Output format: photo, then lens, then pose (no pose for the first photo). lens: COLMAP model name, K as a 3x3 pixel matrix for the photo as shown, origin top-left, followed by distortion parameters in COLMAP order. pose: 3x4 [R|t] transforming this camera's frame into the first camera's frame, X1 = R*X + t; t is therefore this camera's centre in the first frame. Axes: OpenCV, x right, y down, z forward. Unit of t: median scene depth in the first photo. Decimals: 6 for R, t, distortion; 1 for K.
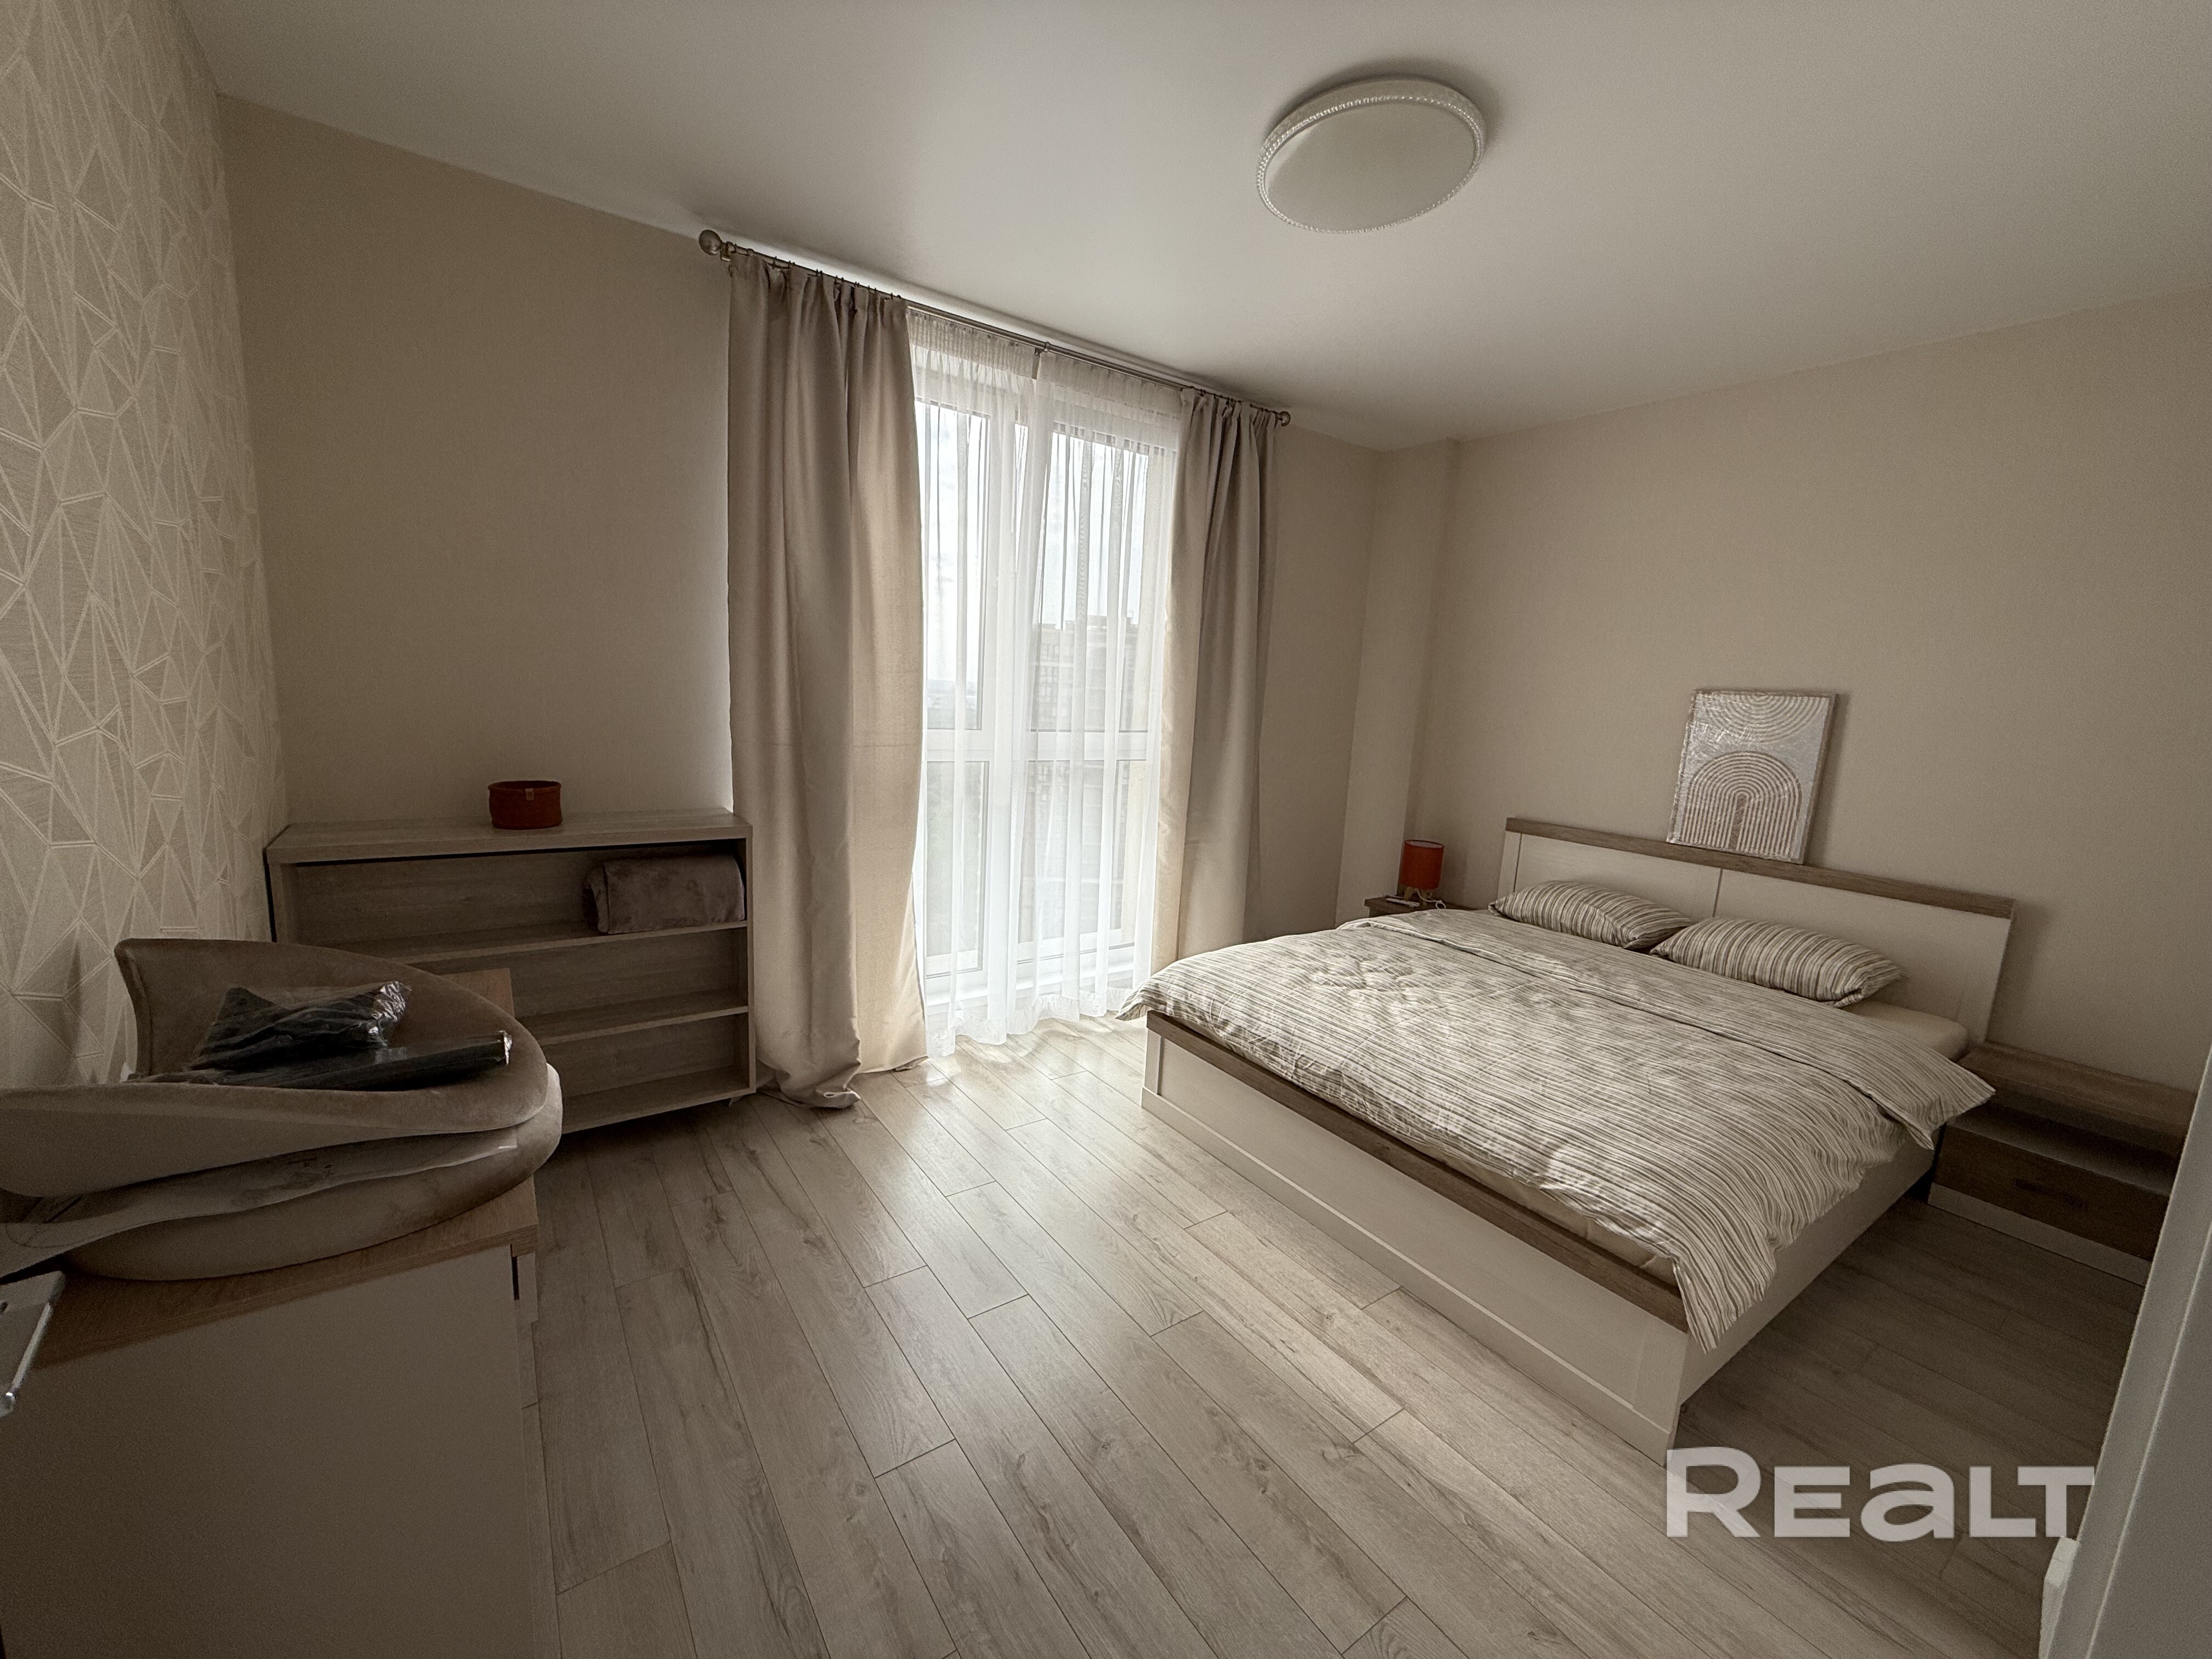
lens RADIAL K [[882.5, 0, 1106.0], [0, 882.5, 829.5], [0, 0, 1]] dist [-0.000697, 0.000023]
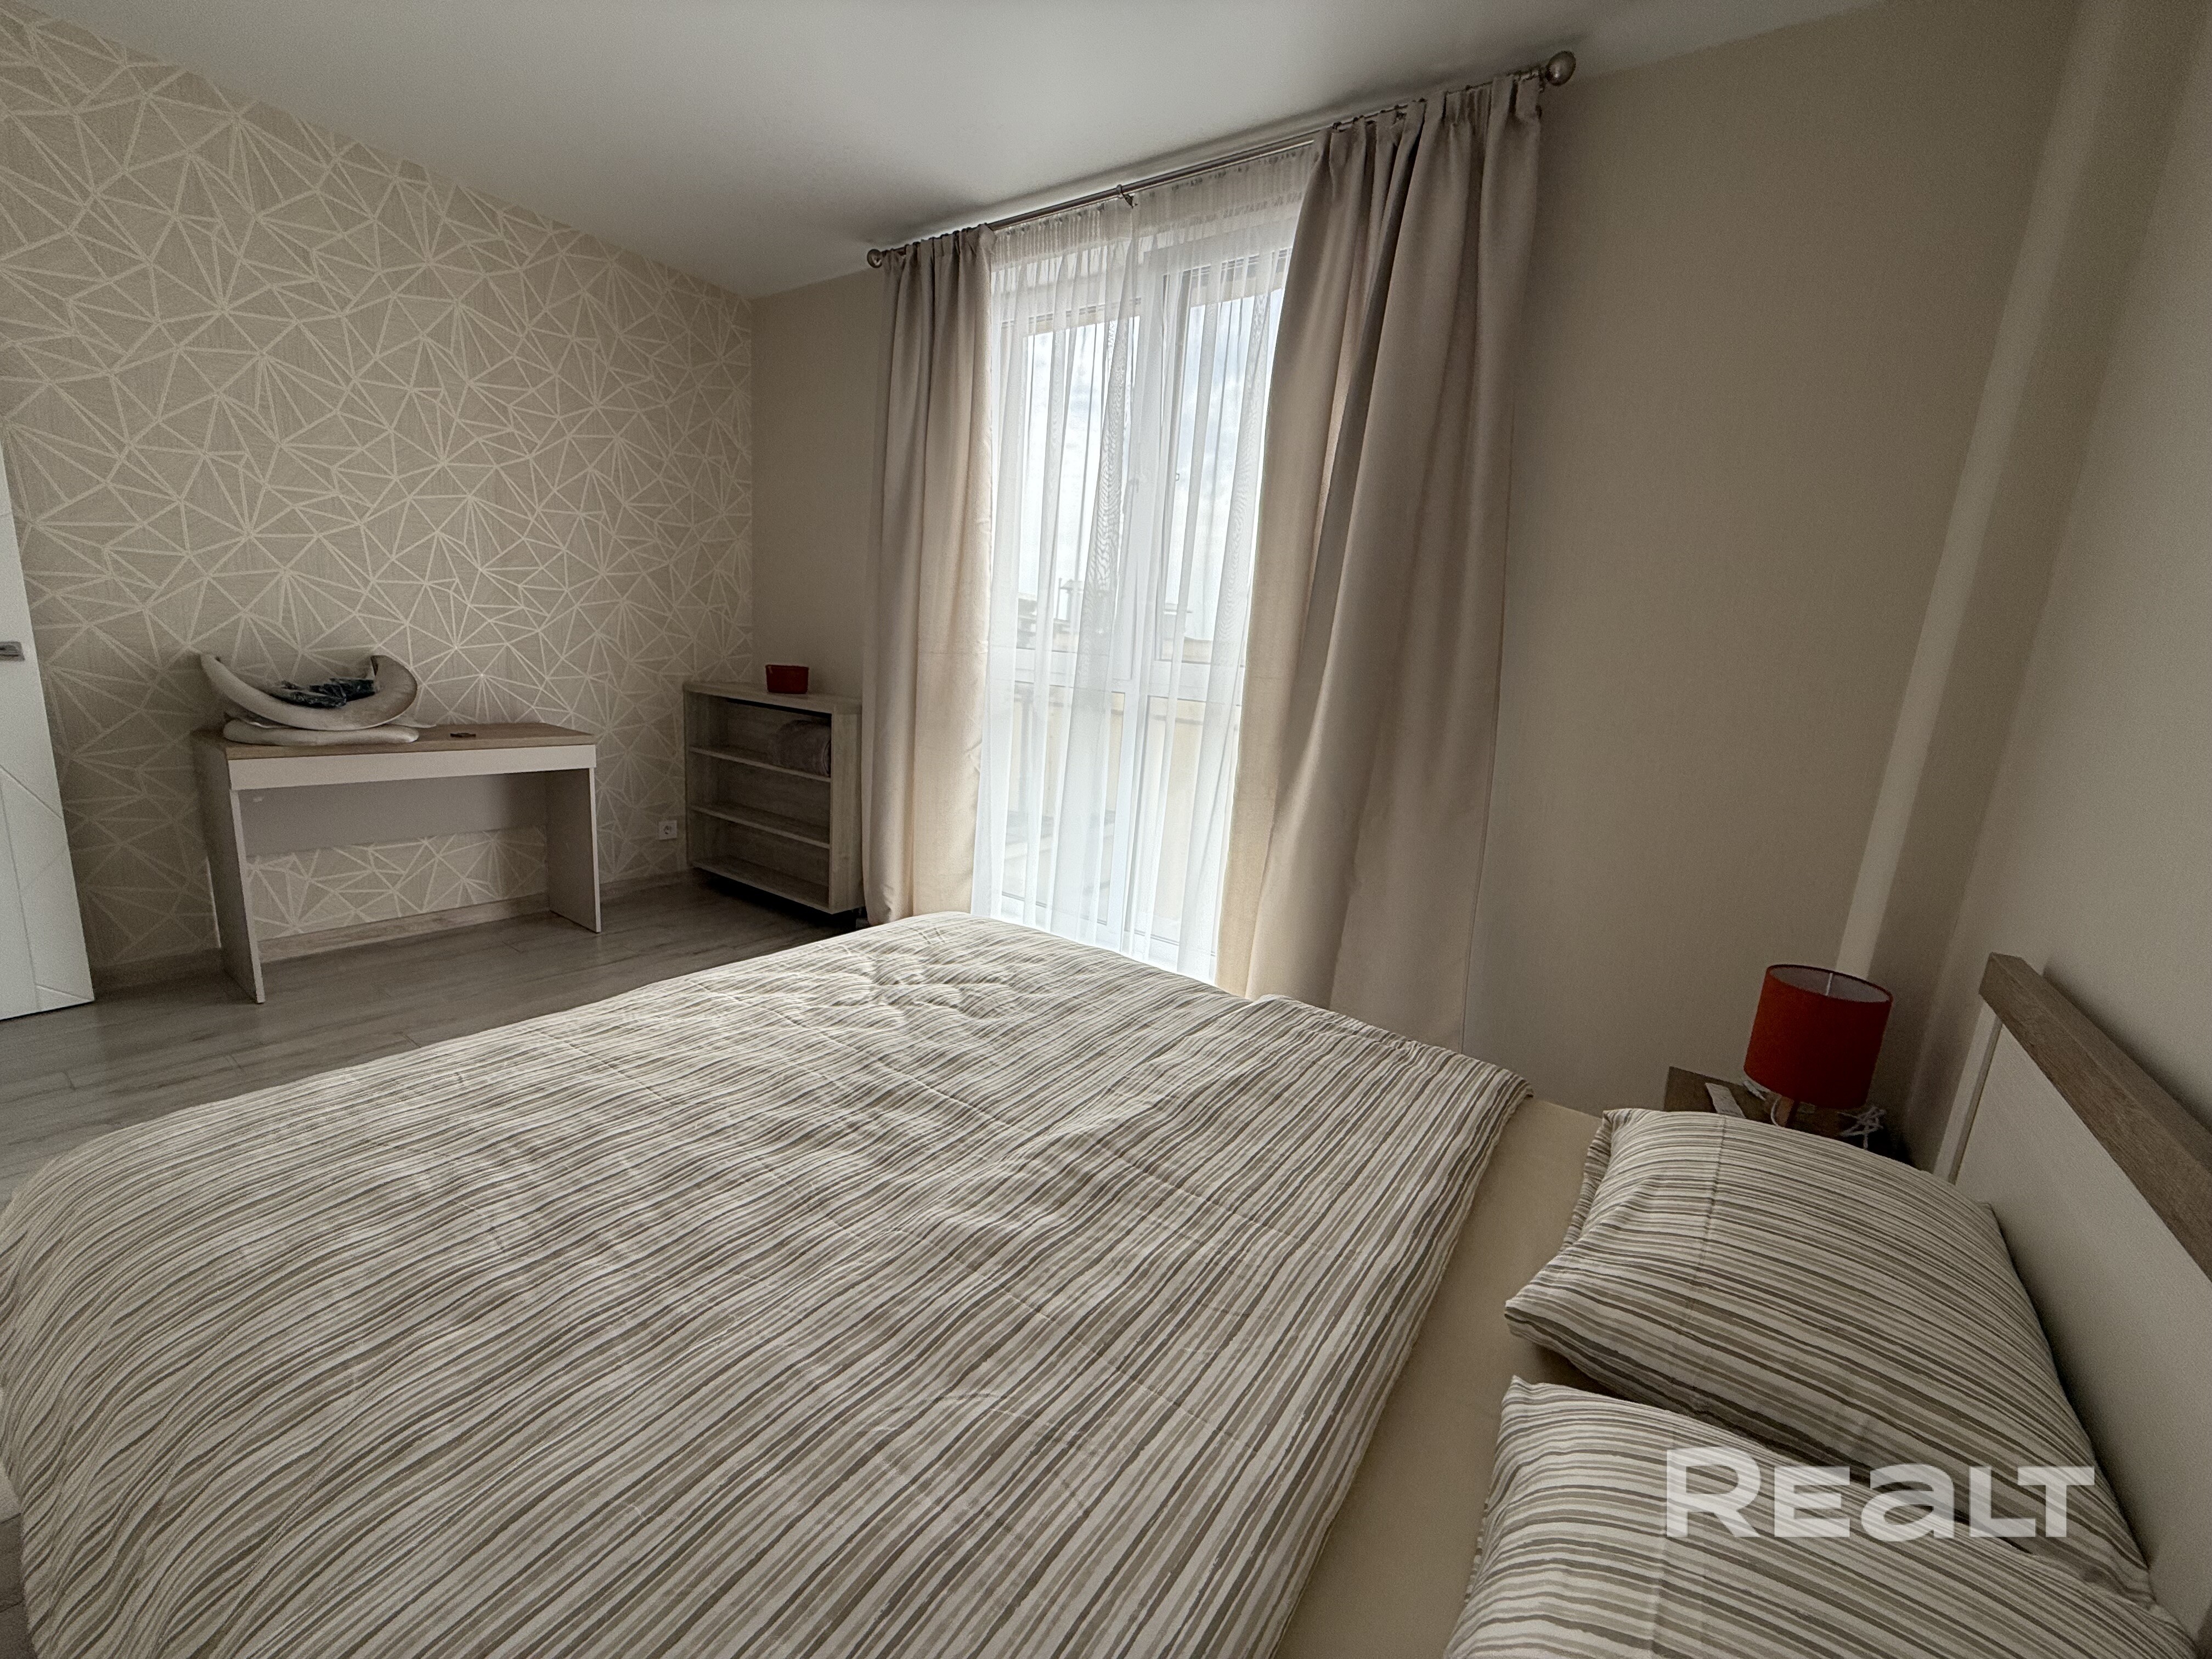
lens RADIAL K [[882.5, 0, 1106.0], [0, 882.5, 829.5], [0, 0, 1]] dist [-0.000697, 0.000023]
pose [[0.337783, 0.164184, -0.926794, 0.933712], [-0.207216, 0.973481, 0.096932, -0.032027], [0.918131, 0.159304, 0.362847, 0.887527]]
